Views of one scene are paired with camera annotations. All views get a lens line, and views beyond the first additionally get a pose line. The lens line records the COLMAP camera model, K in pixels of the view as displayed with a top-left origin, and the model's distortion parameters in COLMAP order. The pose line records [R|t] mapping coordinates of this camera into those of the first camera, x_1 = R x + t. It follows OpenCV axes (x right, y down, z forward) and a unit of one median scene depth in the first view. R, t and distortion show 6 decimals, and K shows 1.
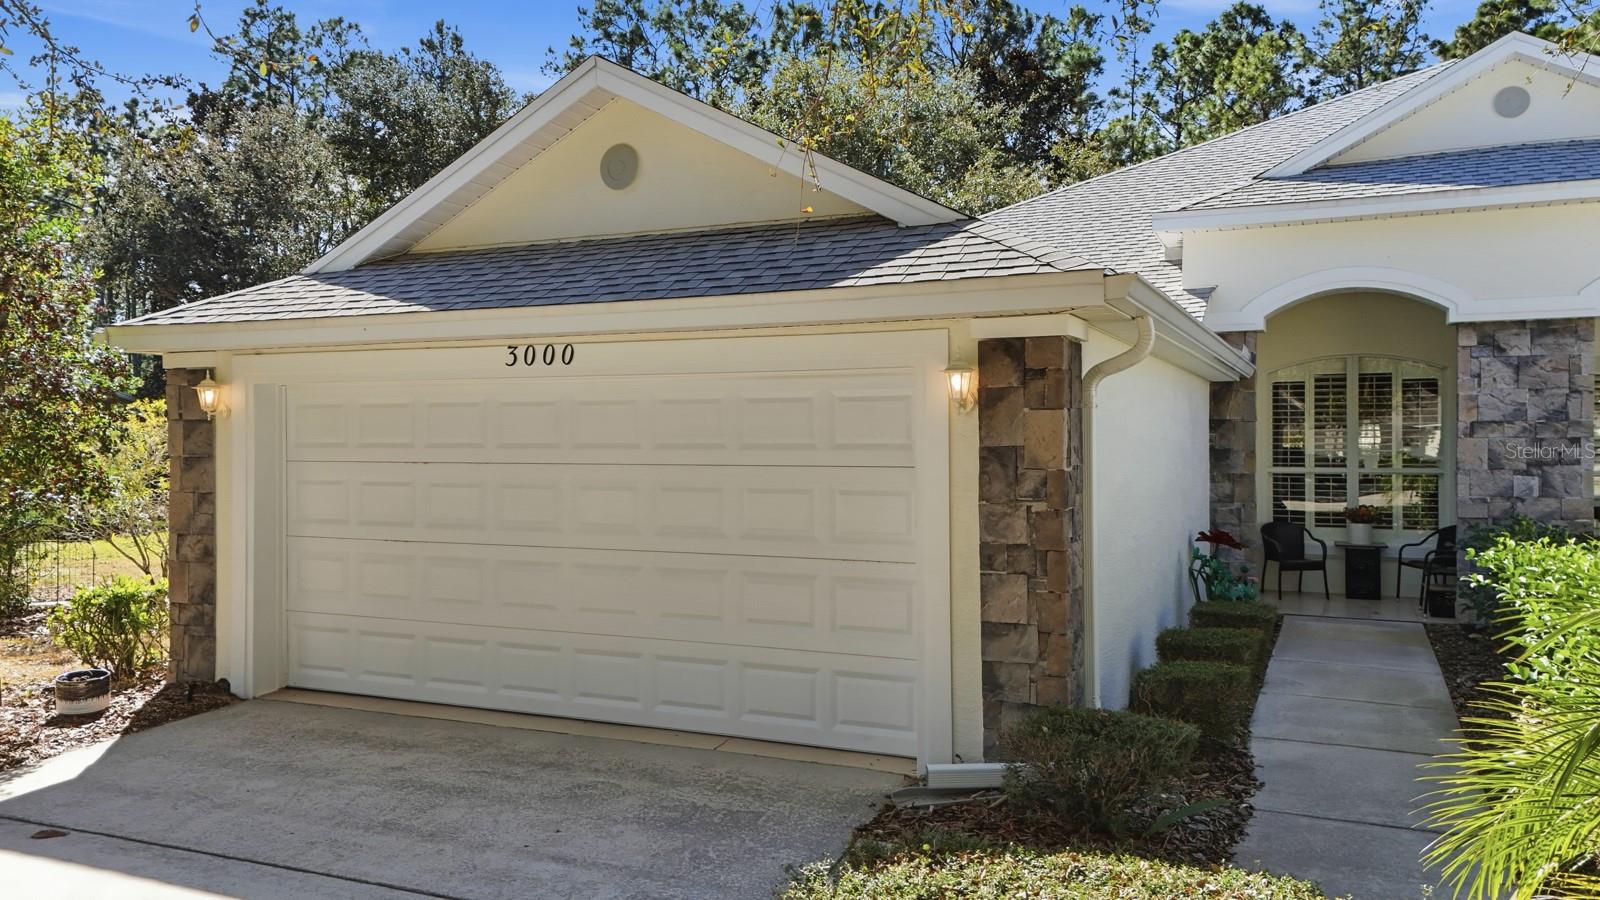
lens RADIAL K [[1190.3, 0, 810.4], [0, 1190.3, 457.0], [0, 0, 1]] dist [0.056331, -0.002503]
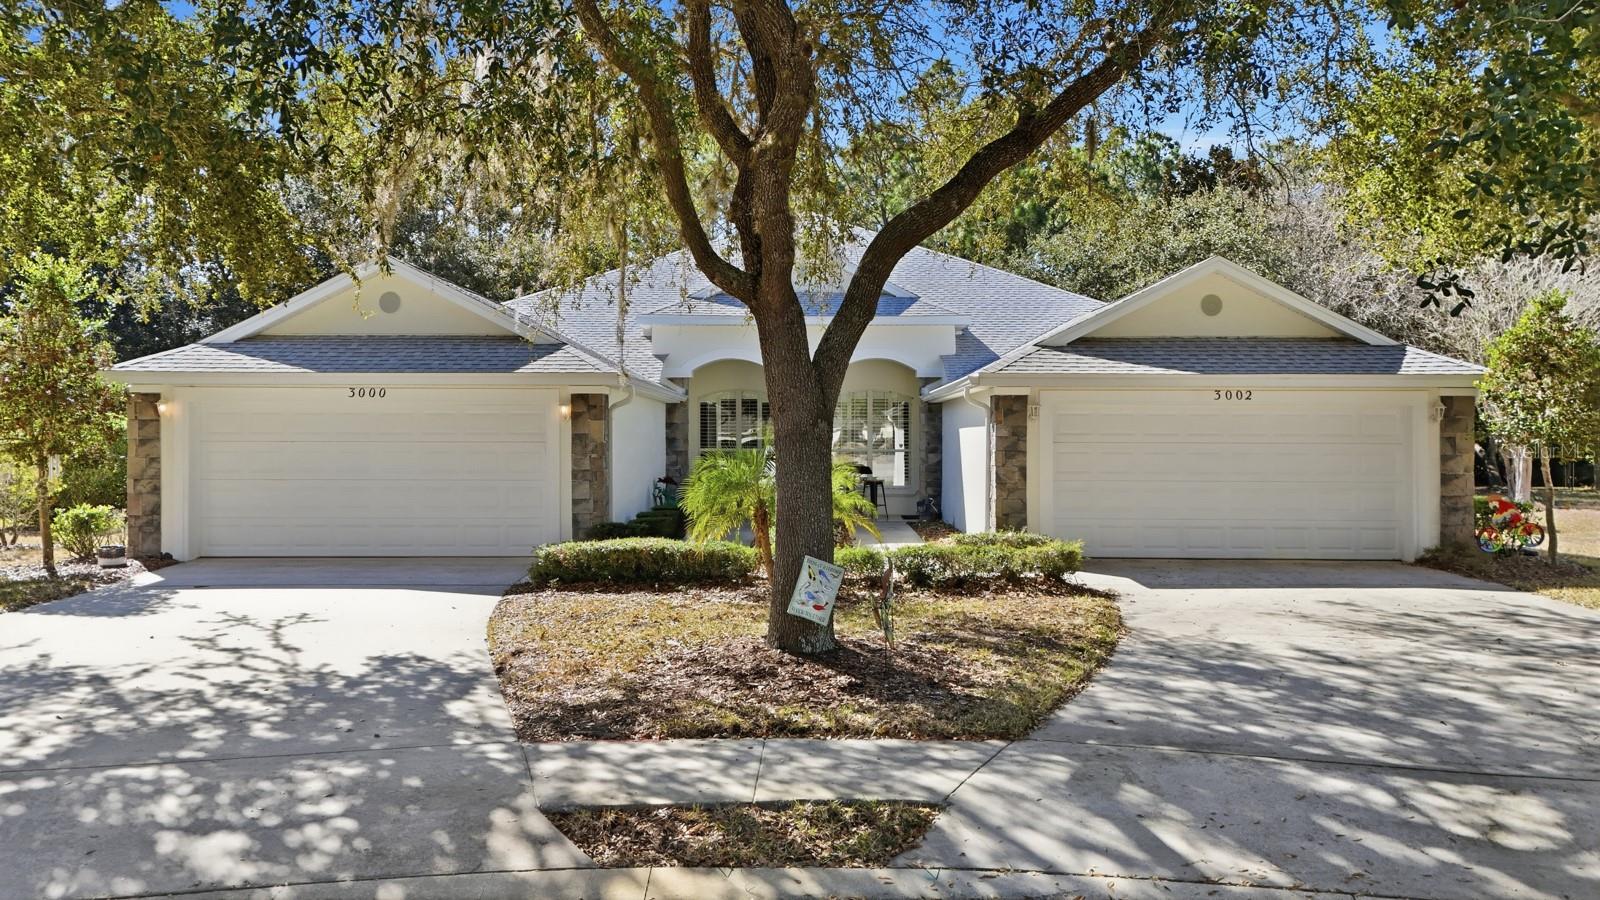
lens RADIAL K [[1190.3, 0, 810.4], [0, 1190.3, 457.0], [0, 0, 1]] dist [0.056331, -0.002503]
pose [[0.914623, -0.004686, 0.404282, -0.325268], [0.003967, 0.999989, 0.002615, 0.028086], [-0.404289, -0.000788, 0.914631, -1.204325]]
